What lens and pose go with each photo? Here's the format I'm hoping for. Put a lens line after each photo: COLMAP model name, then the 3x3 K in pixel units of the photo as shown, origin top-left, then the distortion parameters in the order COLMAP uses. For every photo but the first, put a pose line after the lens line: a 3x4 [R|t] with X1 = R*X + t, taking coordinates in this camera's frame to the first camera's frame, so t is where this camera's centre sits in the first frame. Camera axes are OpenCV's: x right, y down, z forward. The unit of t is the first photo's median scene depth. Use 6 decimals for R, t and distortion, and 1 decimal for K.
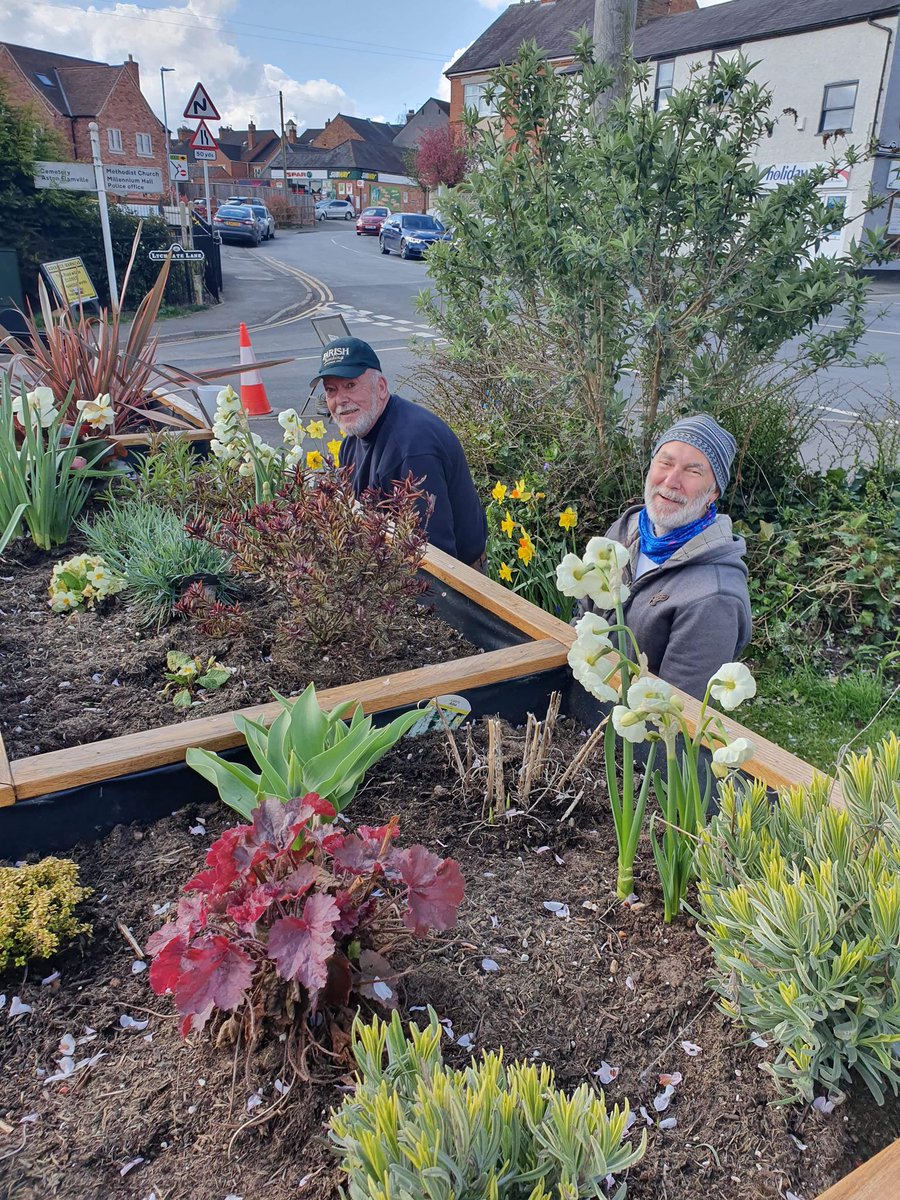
lens RADIAL K [[953.2, 0, 450.0], [0, 953.2, 600.0], [0, 0, 1]] dist [-0.004947, -0.013178]
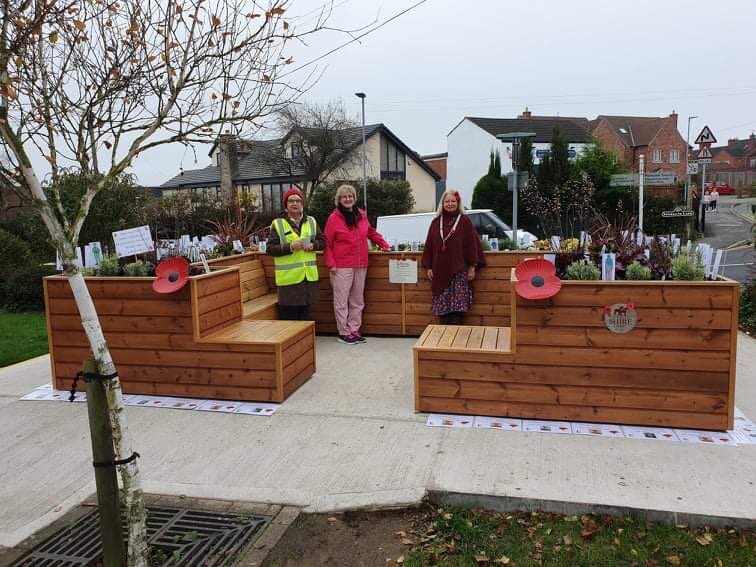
lens RADIAL K [[577.4, 0, 378.0], [0, 577.4, 283.5], [0, 0, 1]] dist [-0.000525, -0.001217]
pose [[0.721135, 0.044258, -0.691379, 0.067066], [-0.202732, 0.967754, -0.149508, 0.053556], [0.662468, 0.247980, 0.706854, -0.145347]]
